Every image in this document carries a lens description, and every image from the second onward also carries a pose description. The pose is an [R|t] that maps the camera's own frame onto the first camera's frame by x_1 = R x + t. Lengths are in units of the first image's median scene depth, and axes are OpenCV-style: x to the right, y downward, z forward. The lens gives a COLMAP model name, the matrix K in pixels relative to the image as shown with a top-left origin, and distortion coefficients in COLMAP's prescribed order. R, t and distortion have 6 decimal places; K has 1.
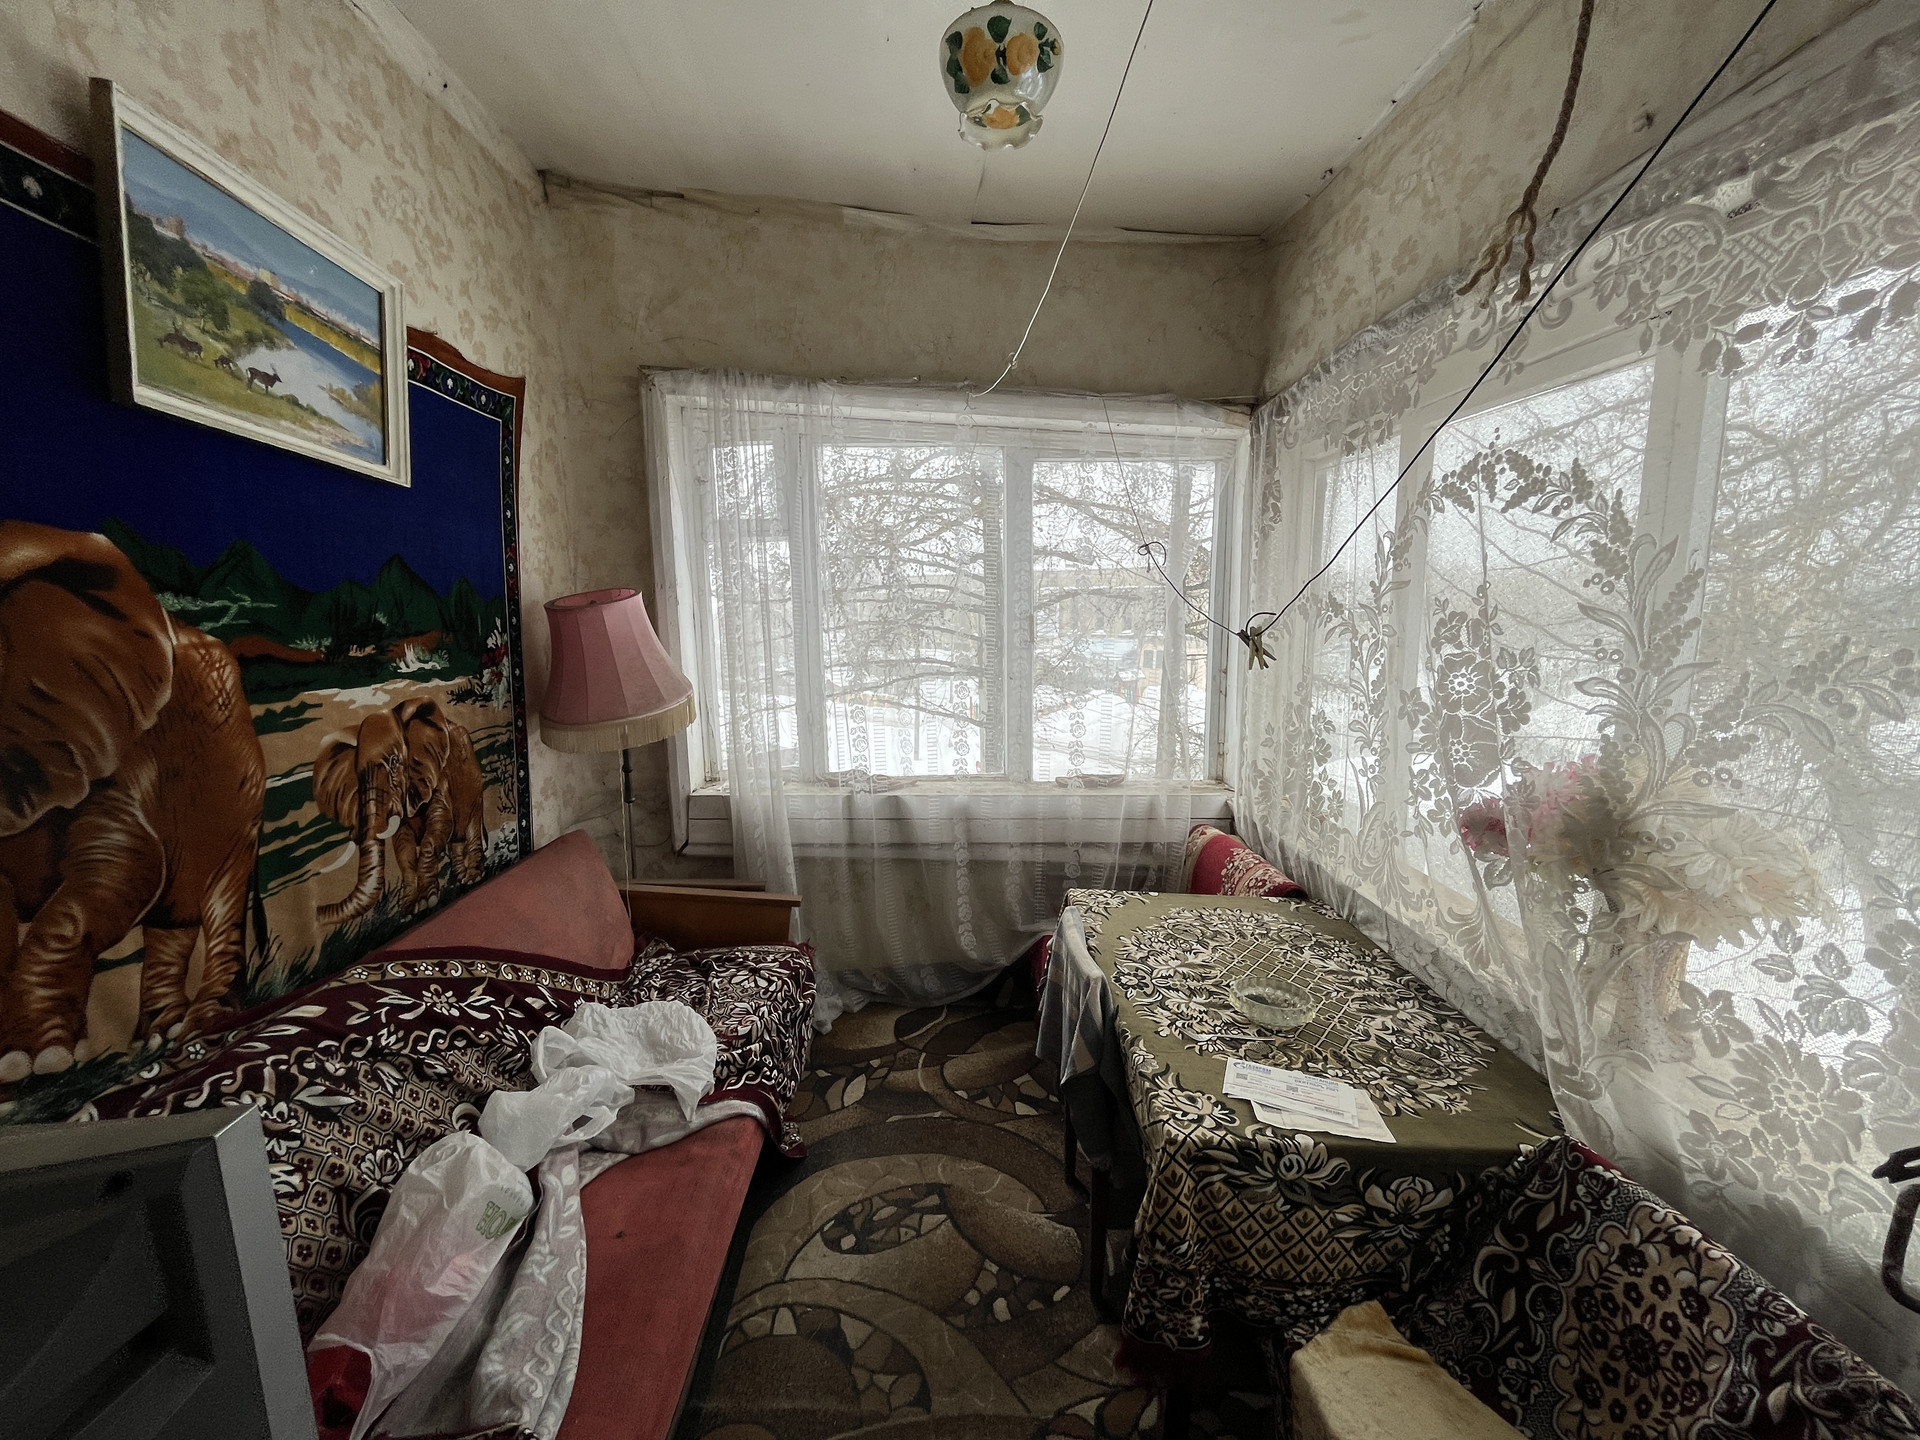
lens RADIAL K [[778.2, 0, 962.0], [0, 778.2, 719.3], [0, 0, 1]] dist [-0.004266, -0.000317]
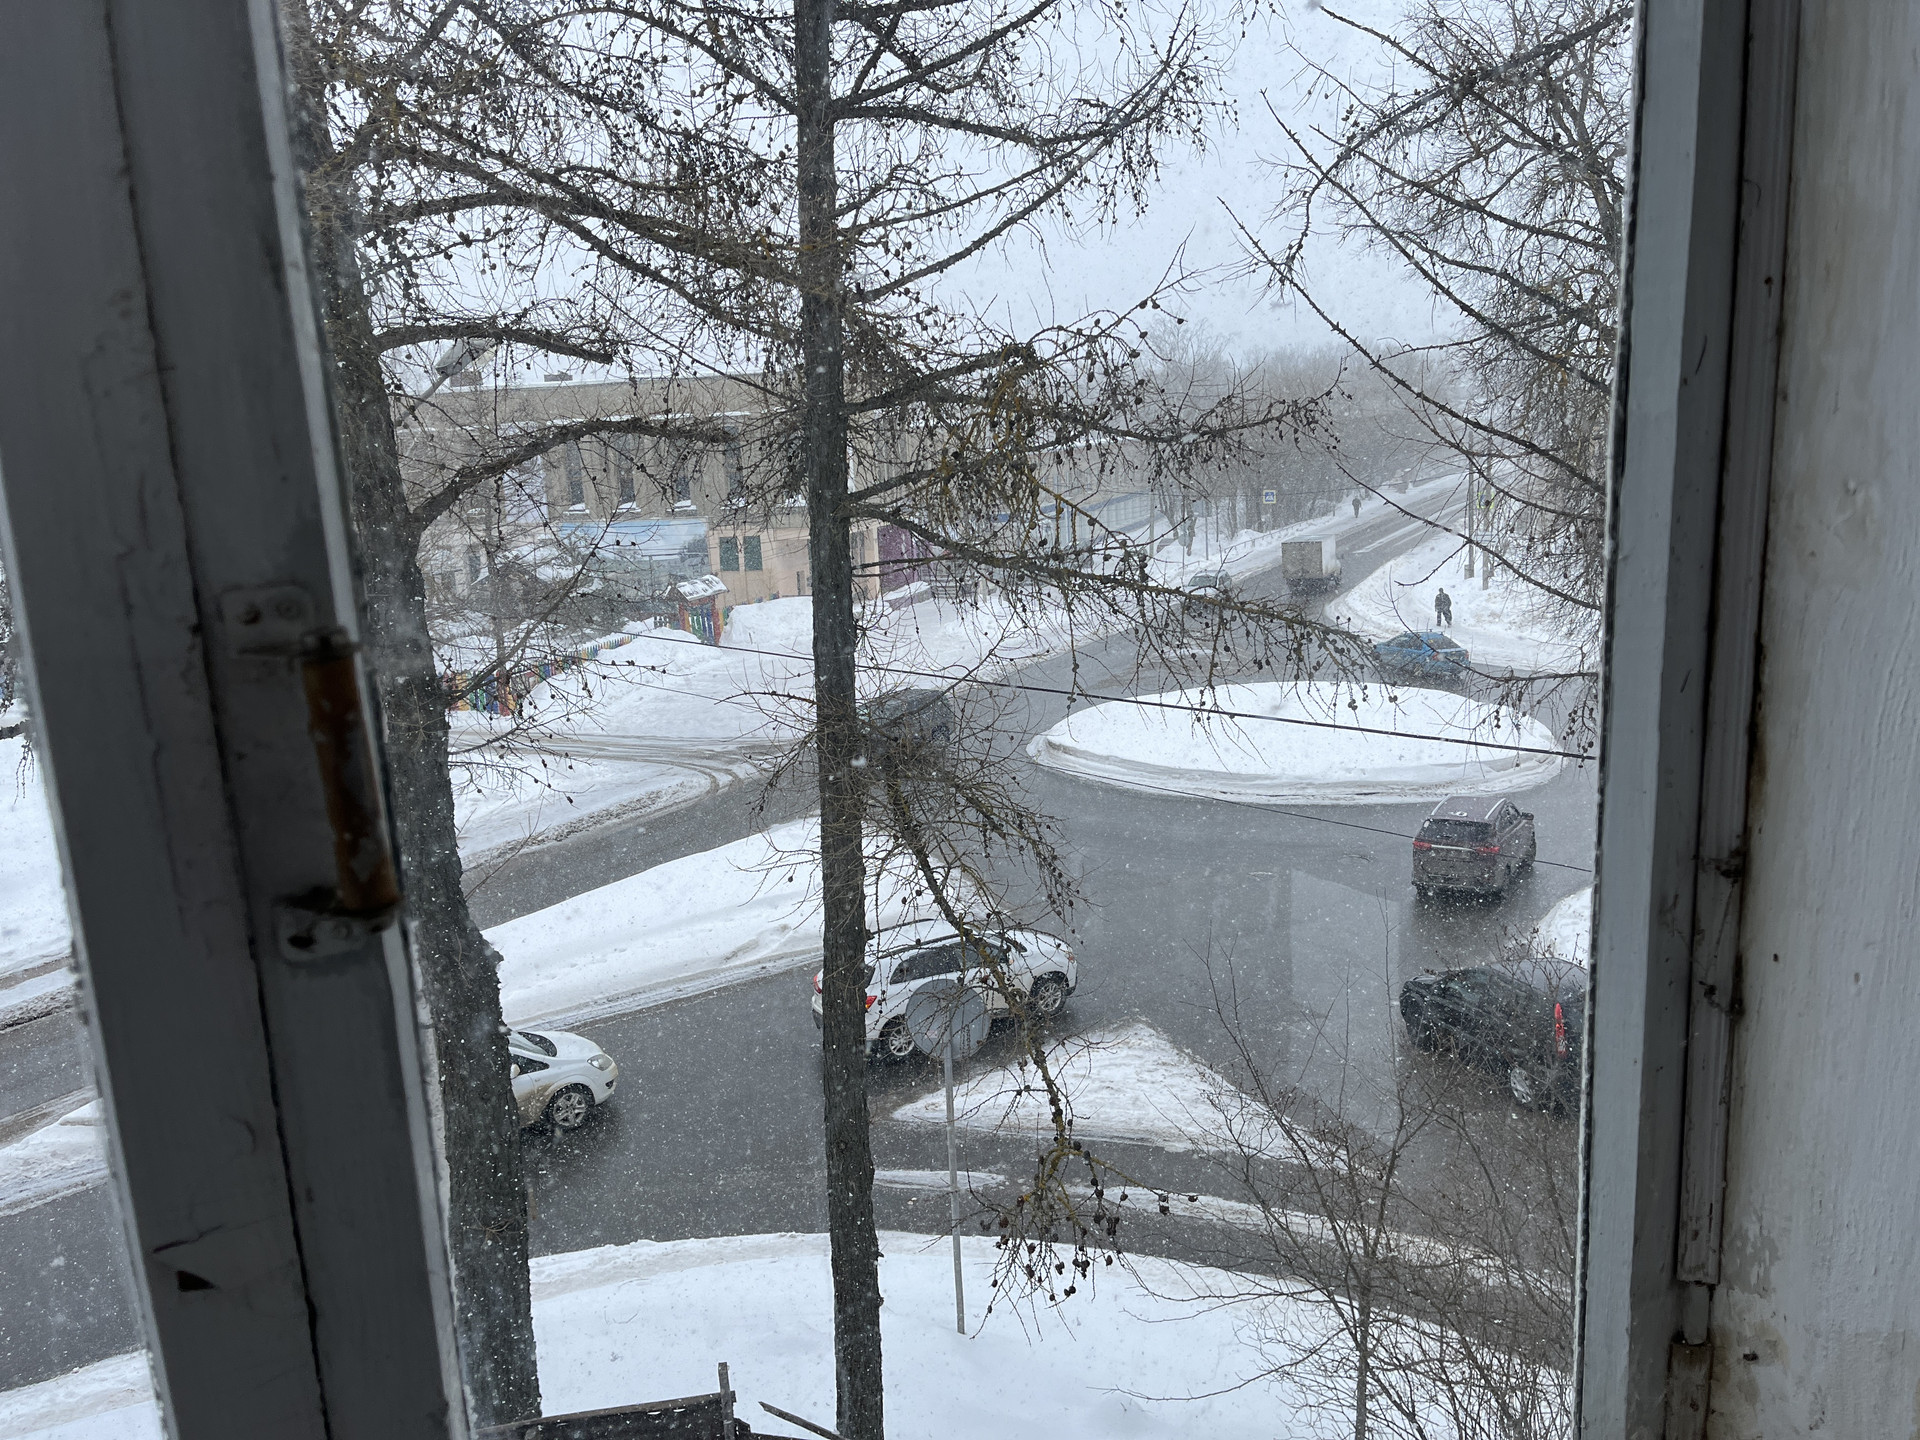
lens RADIAL K [[1448.8, 0, 965.2], [0, 1448.8, 727.4], [0, 0, 1]] dist [0.068934, -0.093495]
pose [[0.919443, -0.113286, 0.376551, 0.014971], [0.097578, 0.993381, 0.060600, -0.020441], [-0.380924, -0.018975, 0.924412, 0.131831]]
